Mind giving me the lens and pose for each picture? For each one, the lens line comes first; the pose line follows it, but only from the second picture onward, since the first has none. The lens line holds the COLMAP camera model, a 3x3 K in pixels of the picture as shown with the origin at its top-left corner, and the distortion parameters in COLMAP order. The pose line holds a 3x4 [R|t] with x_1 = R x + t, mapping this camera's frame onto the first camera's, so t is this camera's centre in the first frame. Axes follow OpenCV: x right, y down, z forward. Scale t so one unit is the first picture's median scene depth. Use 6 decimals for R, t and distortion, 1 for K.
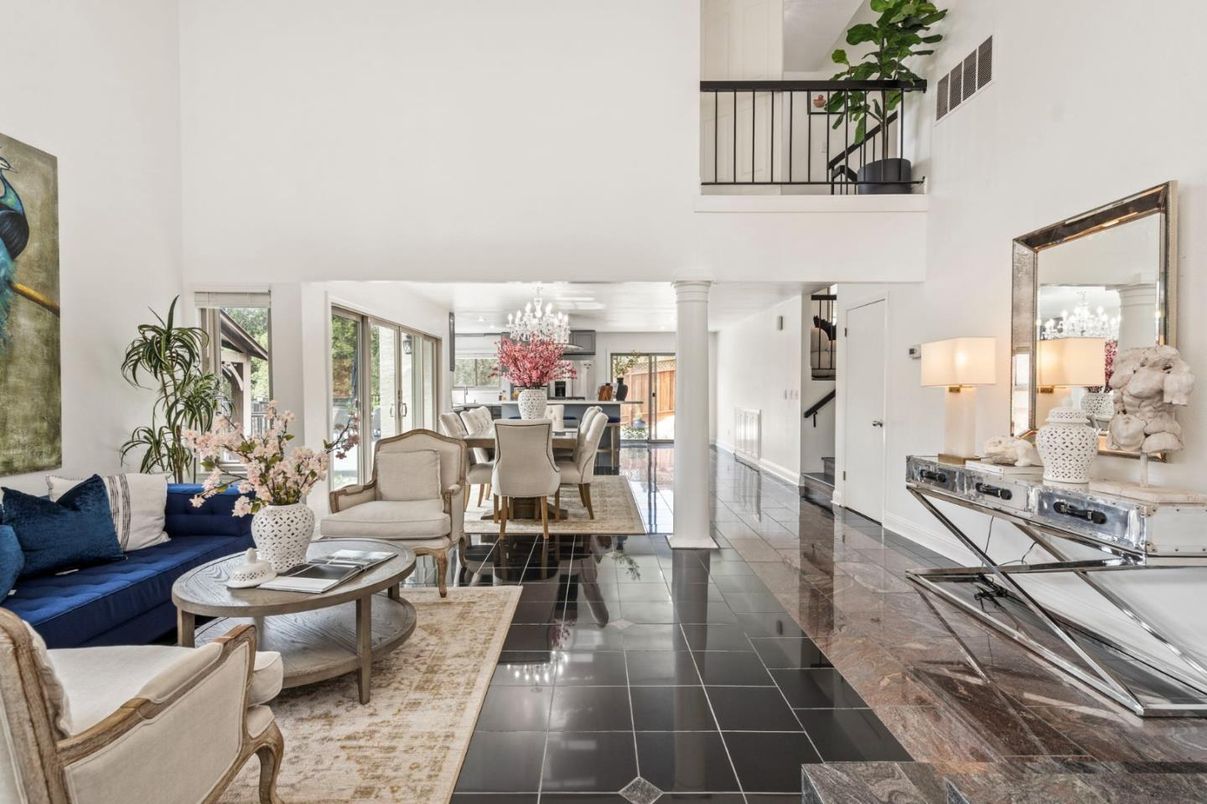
lens RADIAL K [[566.4, 0, 598.6], [0, 566.4, 395.1], [0, 0, 1]] dist [0.000412, -0.000289]
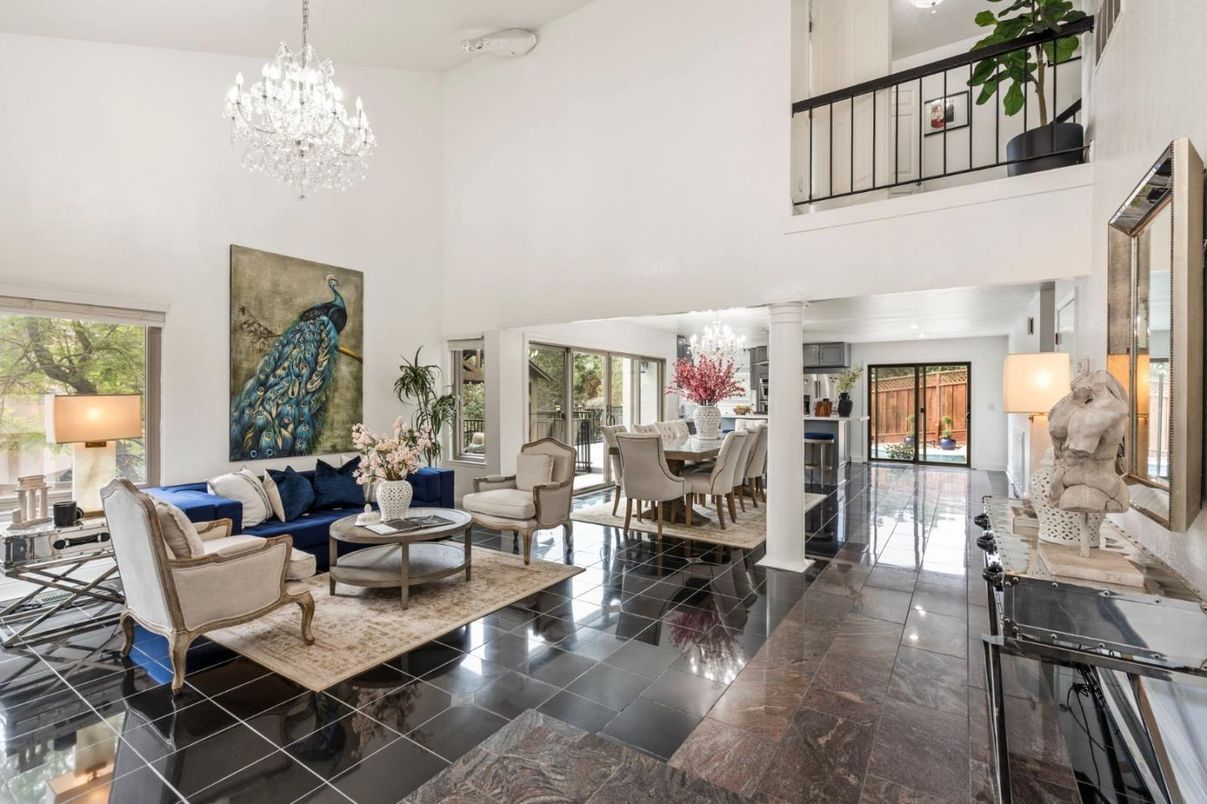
lens RADIAL K [[550.2, 0, 597.0], [0, 550.2, 392.0], [0, 0, 1]] dist [-0.002155, 0.000032]
pose [[0.827919, -0.002161, -0.560844, 0.450320], [-0.010643, 0.999752, -0.019563, -0.019865], [0.560747, 0.022166, 0.827690, 0.008671]]
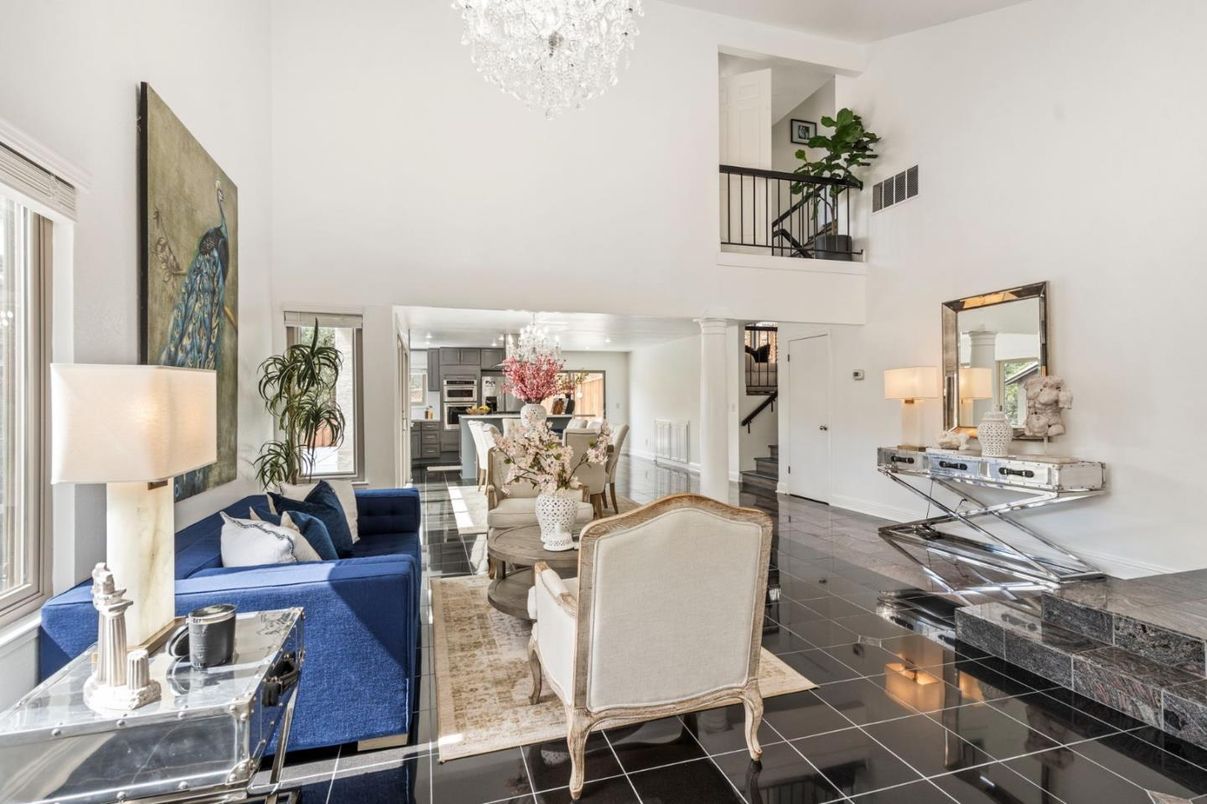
lens RADIAL K [[570.6, 0, 597.9], [0, 570.6, 396.4], [0, 0, 1]] dist [-0.001754, -0.000004]
pose [[0.958634, -0.002092, 0.284634, -0.469548], [0.009245, 0.999674, -0.023786, 0.004166], [-0.284492, 0.025434, 0.958341, -0.161524]]
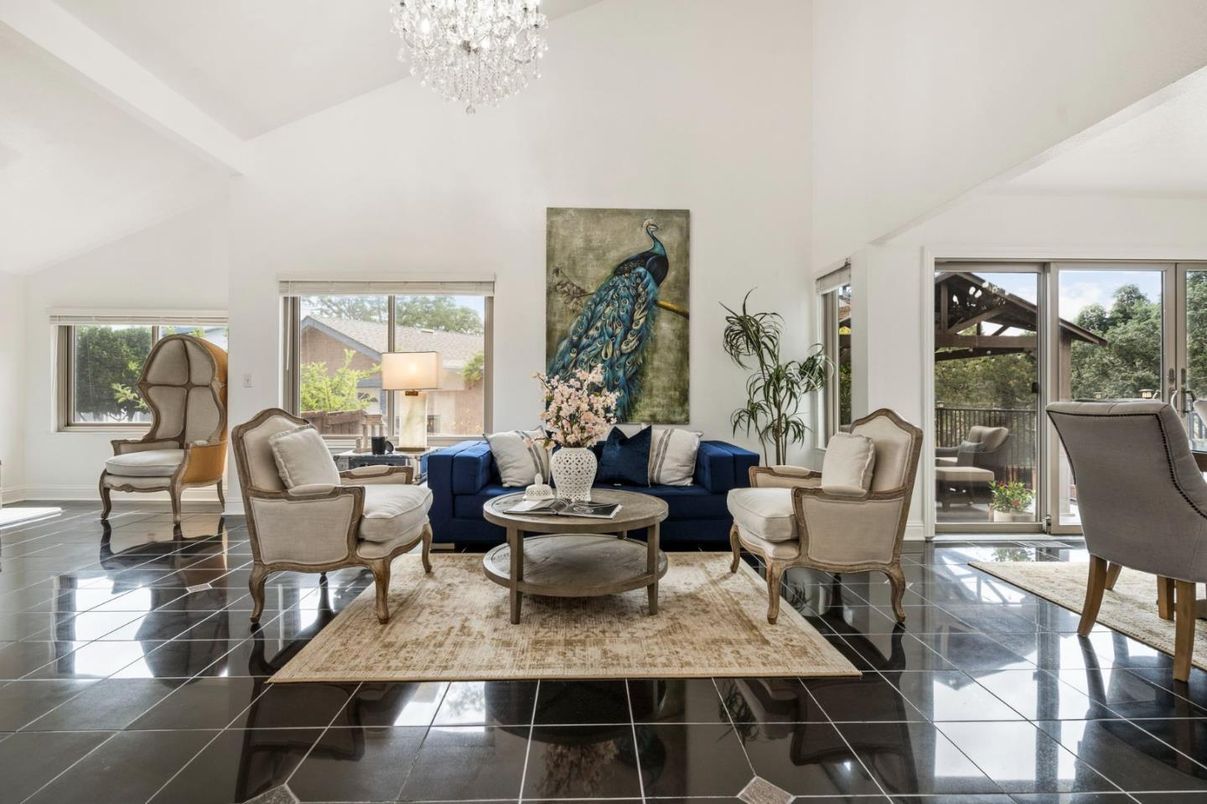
lens RADIAL K [[550.2, 0, 597.0], [0, 550.2, 392.0], [0, 0, 1]] dist [-0.002155, 0.000032]
pose [[0.017821, -0.004955, -0.999829, 0.342162], [-0.017033, 0.999841, -0.005259, 0.045216], [0.999696, 0.017124, 0.017734, 0.572439]]
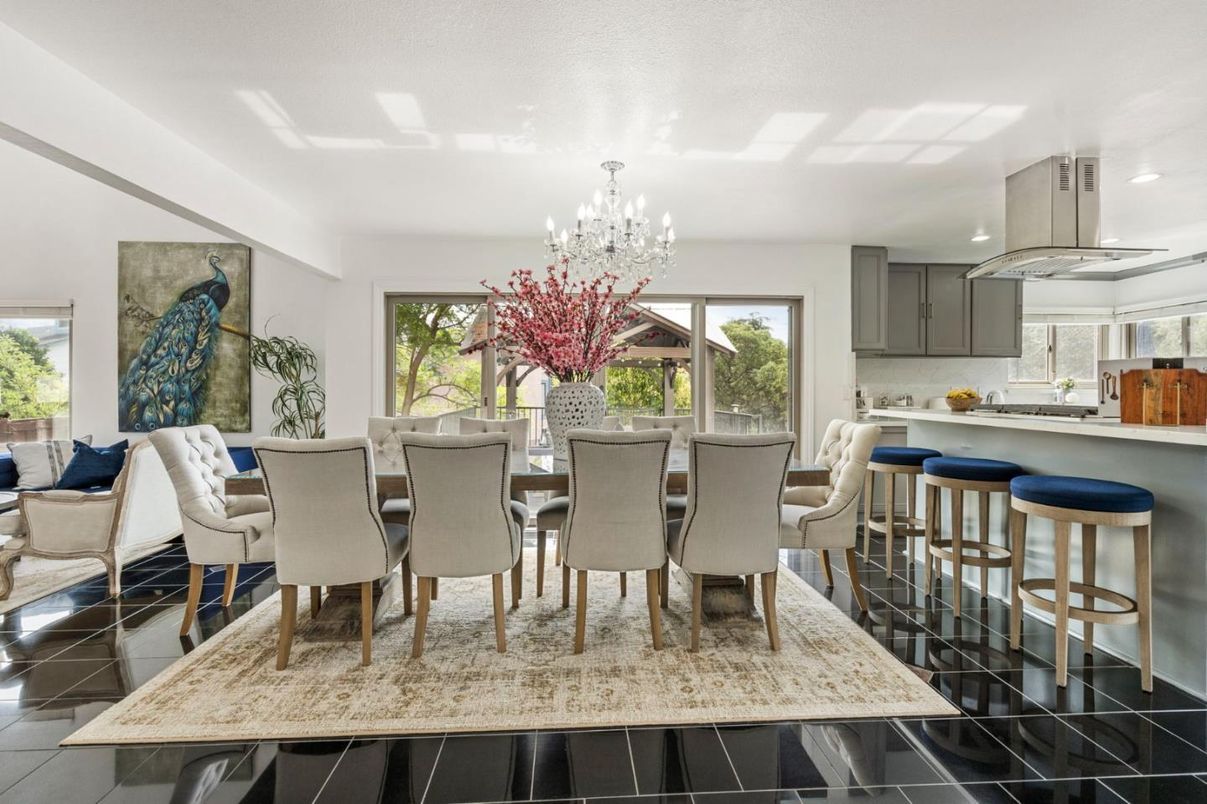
lens RADIAL K [[550.2, 0, 597.0], [0, 550.2, 392.0], [0, 0, 1]] dist [-0.002155, 0.000032]
pose [[0.048017, 0.006156, -0.998828, 0.530720], [-0.013317, 0.999896, 0.005523, -0.007193], [0.998758, 0.013037, 0.048094, 1.488180]]
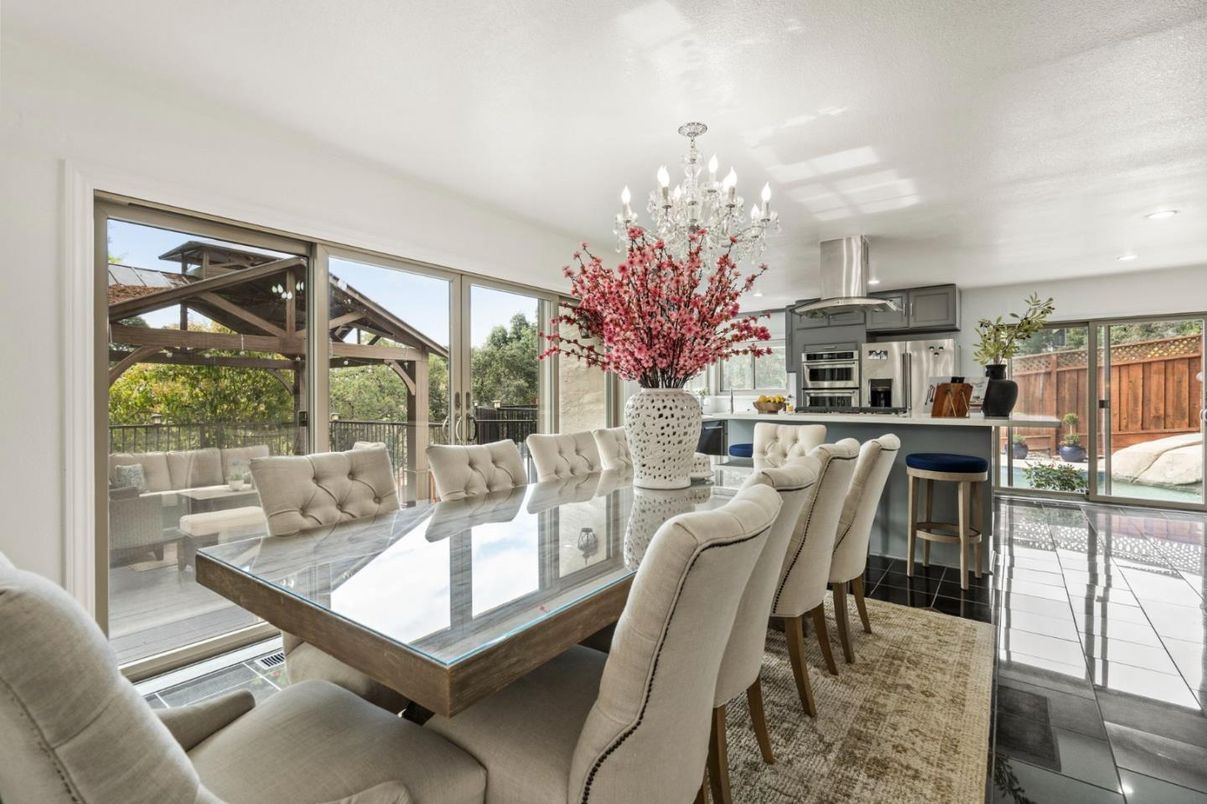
lens RADIAL K [[544.7, 0, 597.9], [0, 544.7, 398.8], [0, 0, 1]] dist [-0.001626, -0.000174]
pose [[0.793099, 0.001136, -0.609091, 0.107073], [-0.005022, 0.999976, -0.004675, -0.001855], [0.609072, 0.006767, 0.793086, 1.022850]]
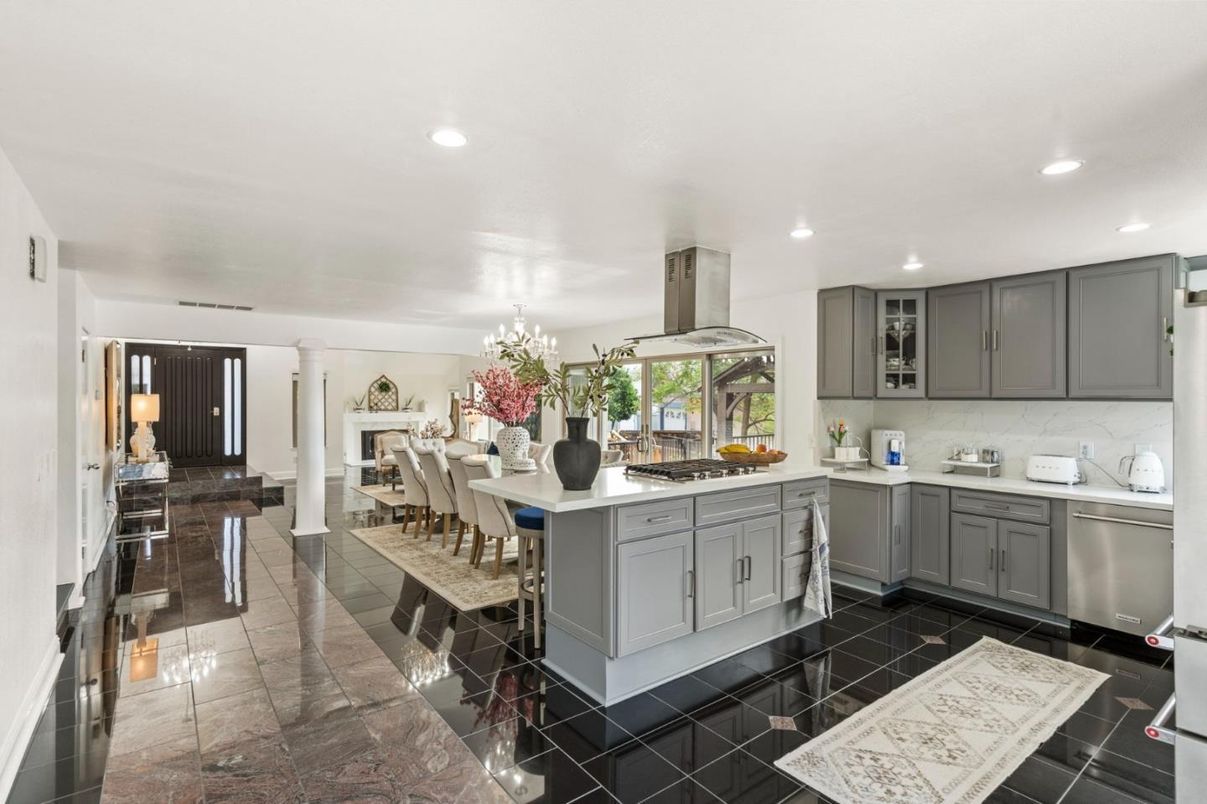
lens RADIAL K [[580.7, 0, 603.5], [0, 580.7, 402.0], [0, 0, 1]] dist [-0.000727, 0.000000]
pose [[-0.798643, -0.001561, -0.601803, 0.471934], [-0.011318, 0.999859, 0.012427, -0.091693], [0.601698, 0.016735, -0.798548, 2.698547]]
